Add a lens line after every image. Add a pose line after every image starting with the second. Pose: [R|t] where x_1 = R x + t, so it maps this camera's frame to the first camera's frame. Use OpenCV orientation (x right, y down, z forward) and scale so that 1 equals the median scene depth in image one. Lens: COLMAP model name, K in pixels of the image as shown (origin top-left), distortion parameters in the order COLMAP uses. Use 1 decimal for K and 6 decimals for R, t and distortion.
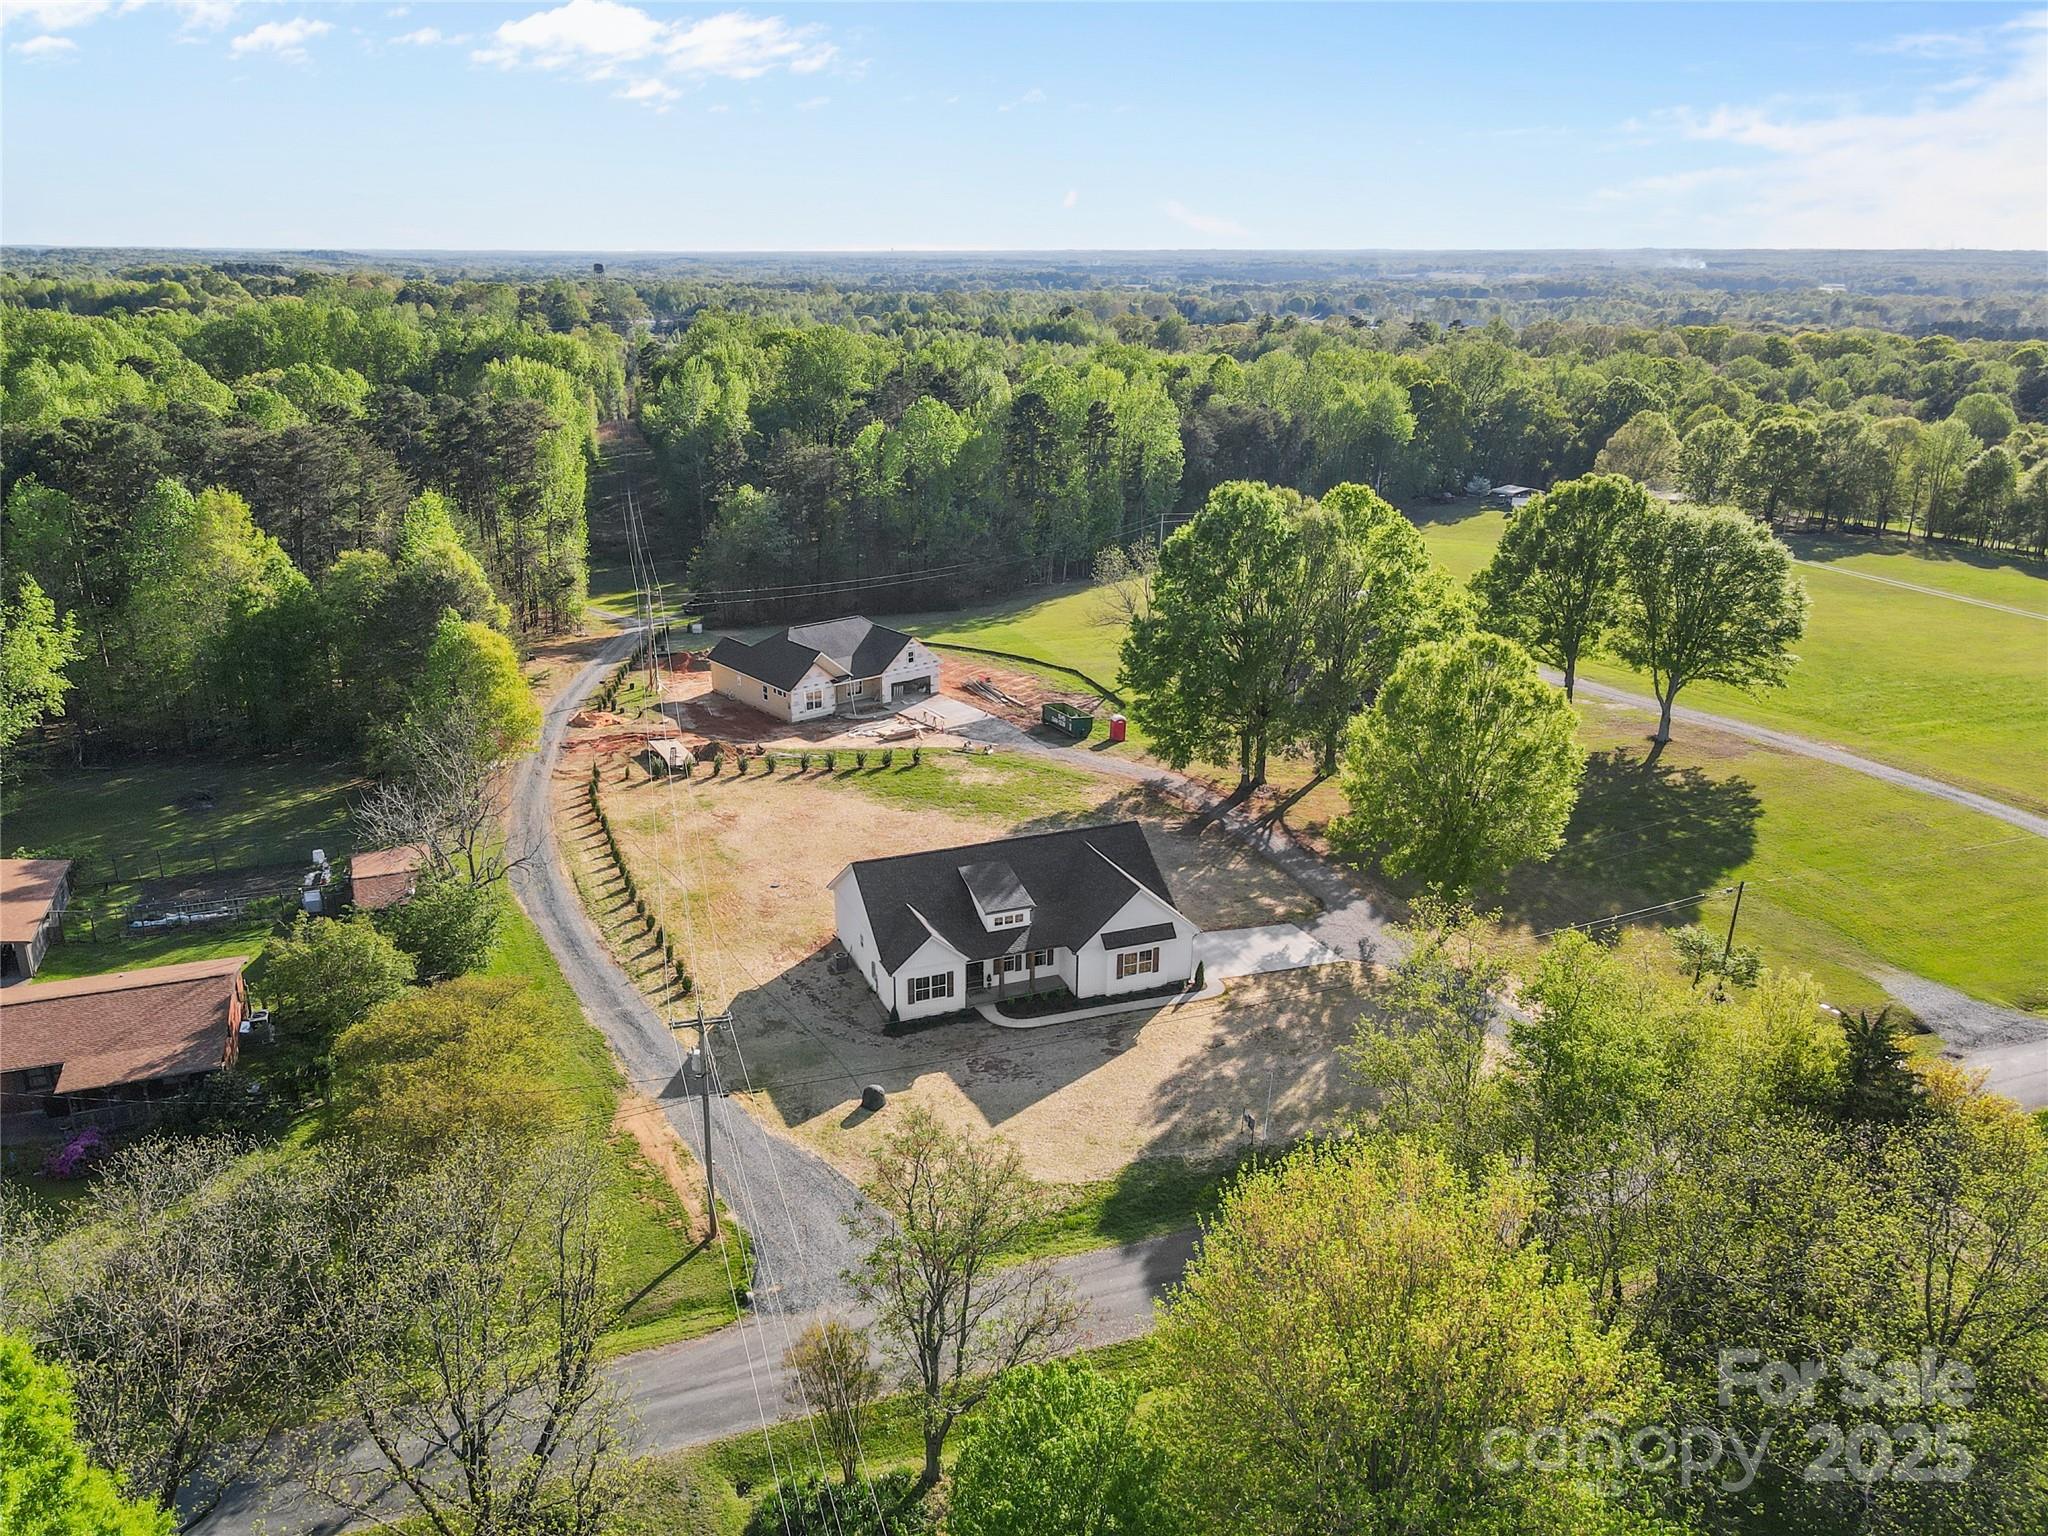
lens RADIAL K [[1500.0, 0, 1001.2], [0, 1500.0, 787.5], [0, 0, 1]] dist [0.010338, 0.003737]
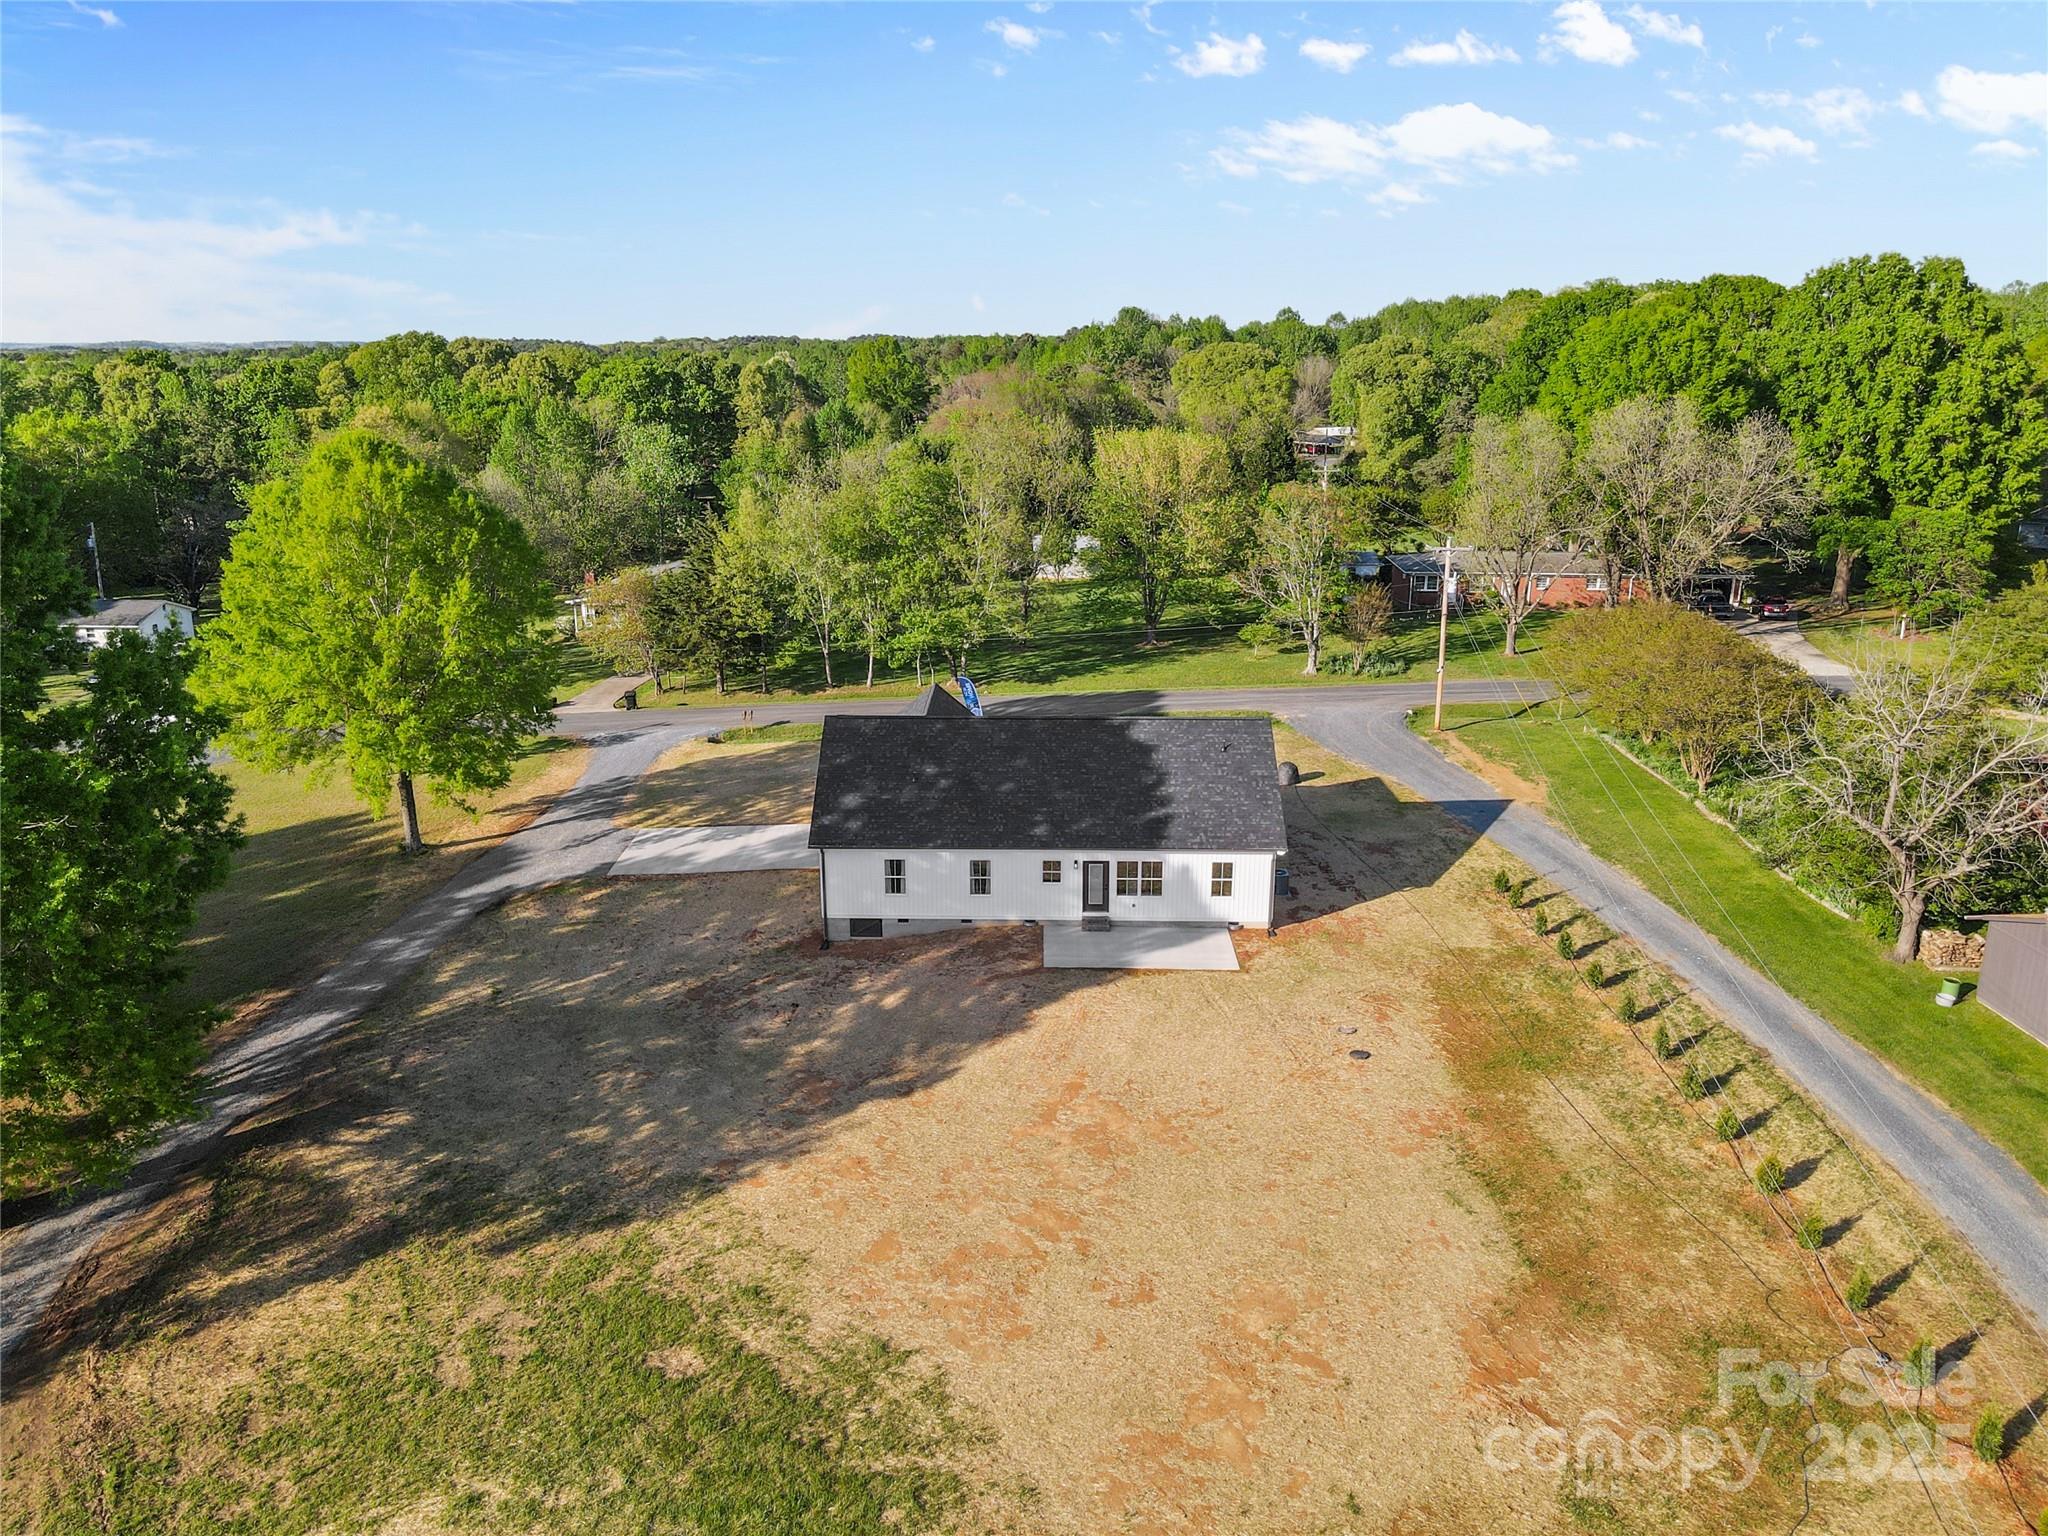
lens RADIAL K [[1500.0, 0, 1025.3], [0, 1500.0, 768.7], [0, 0, 1]] dist [0.010338, 0.003737]
pose [[-0.924294, -0.095977, 0.369416, -0.209105], [0.139710, 0.815621, 0.561465, -0.278552], [-0.355192, 0.570570, -0.740465, 1.275083]]
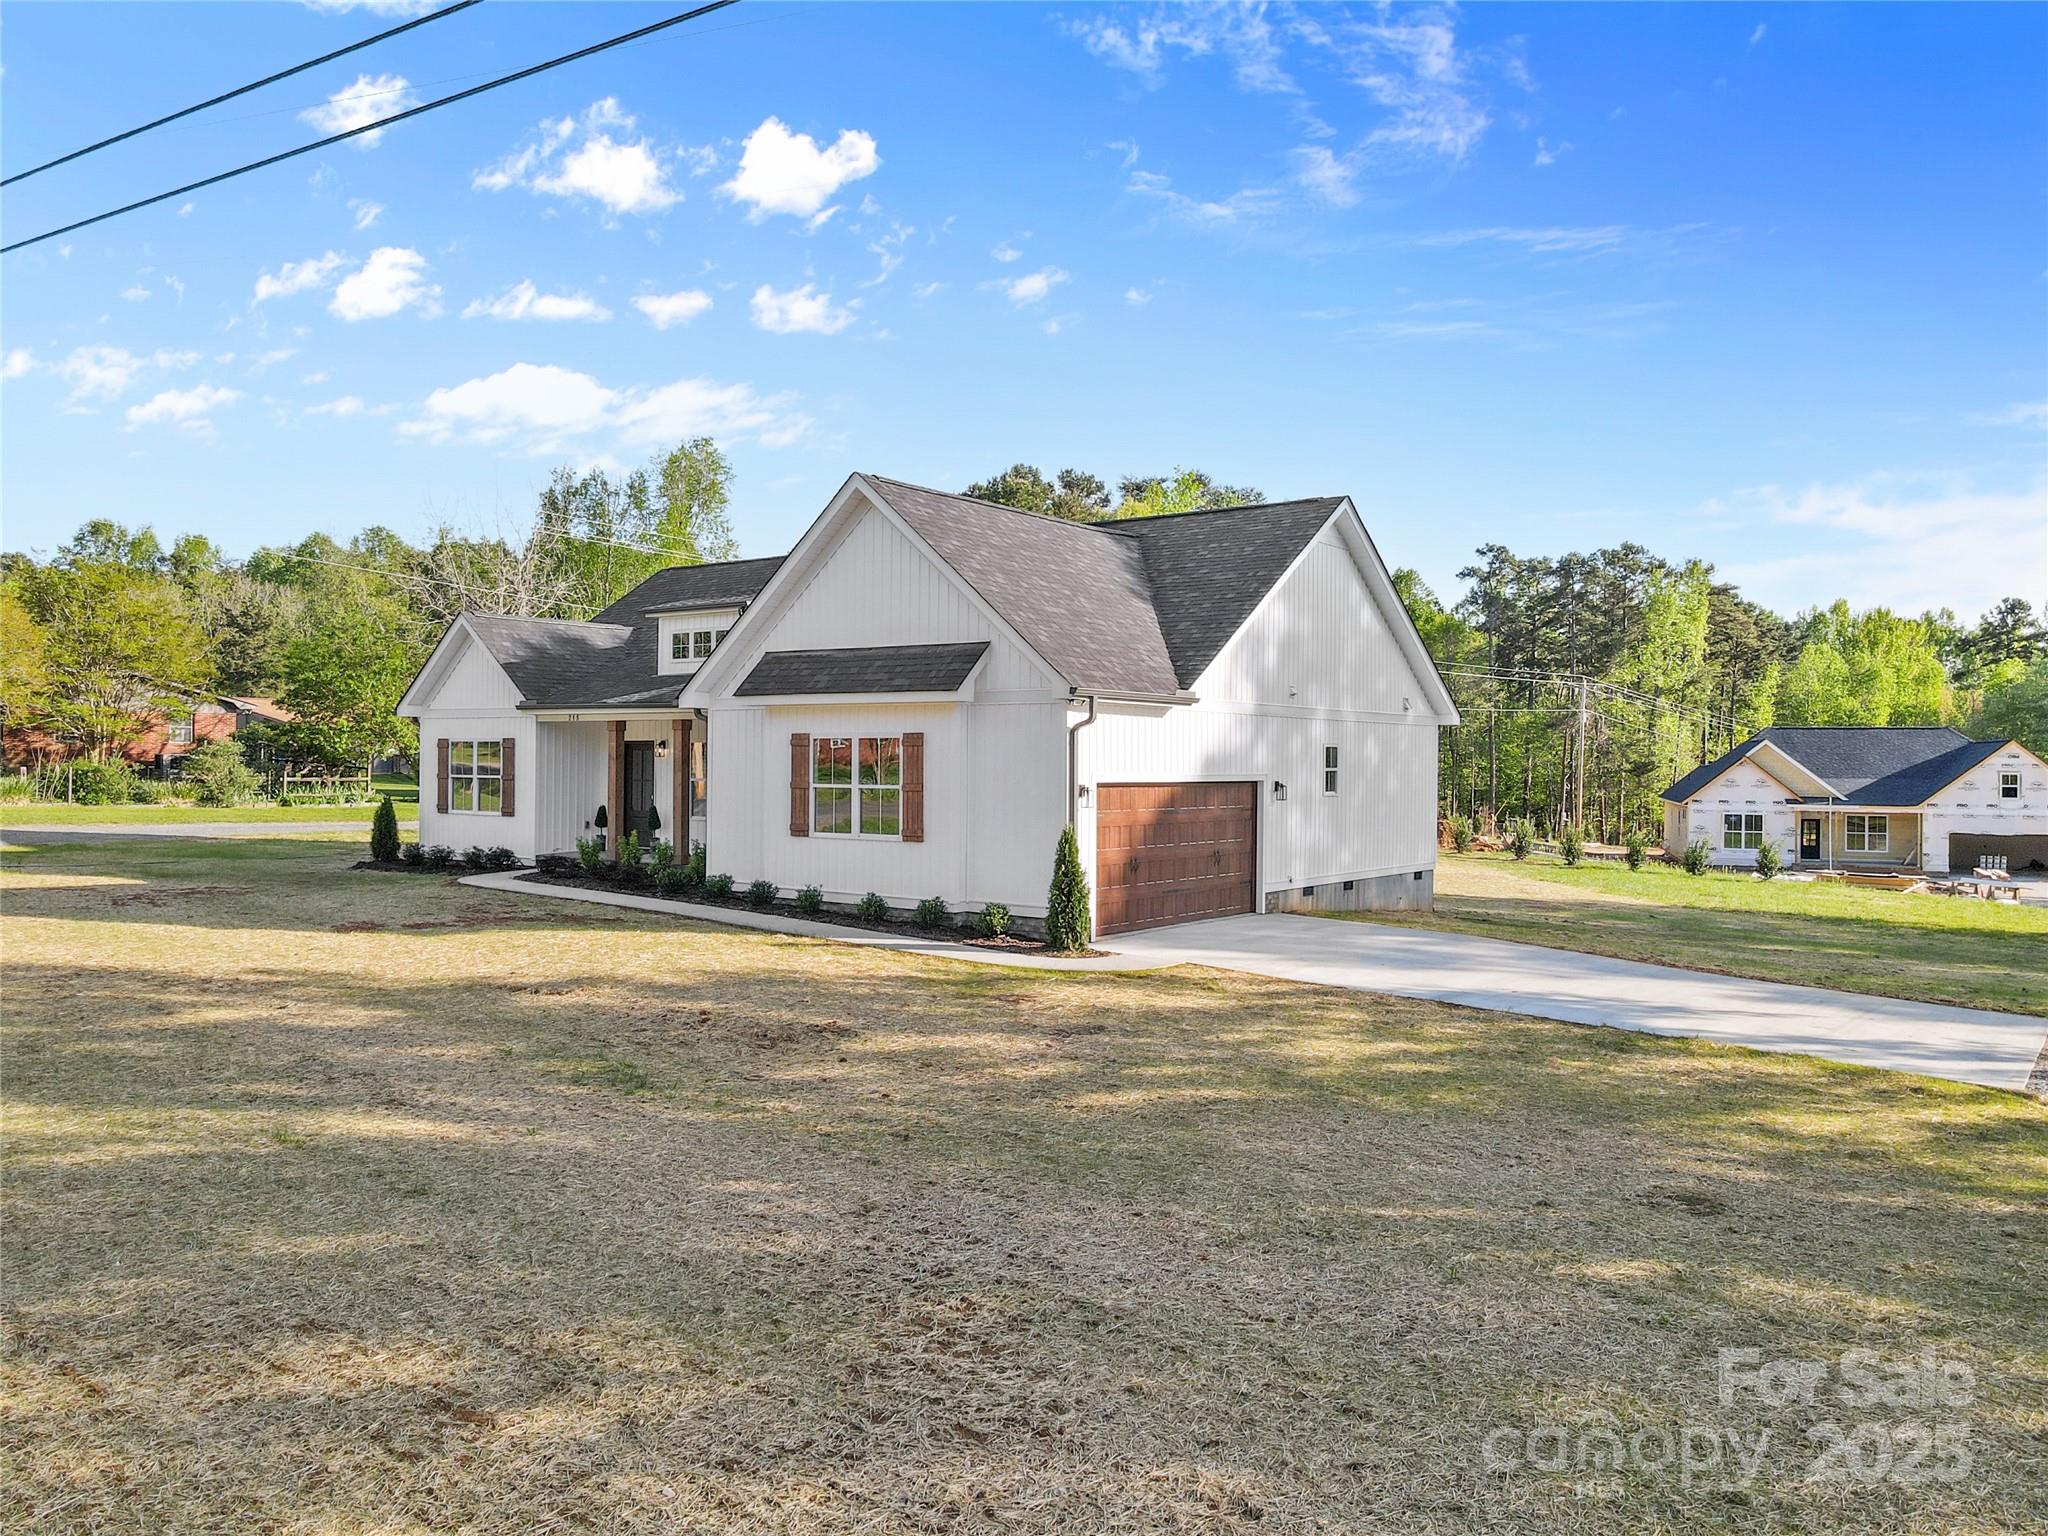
lens RADIAL K [[1500.0, 0, 1023.2], [0, 1500.0, 762.1], [0, 0, 1]] dist [0.010338, 0.003737]
pose [[0.520257, 0.001450, -0.854009, 0.264813], [-0.297646, 0.937605, -0.179732, 0.121358], [0.800462, 0.347699, 0.488227, 0.716644]]
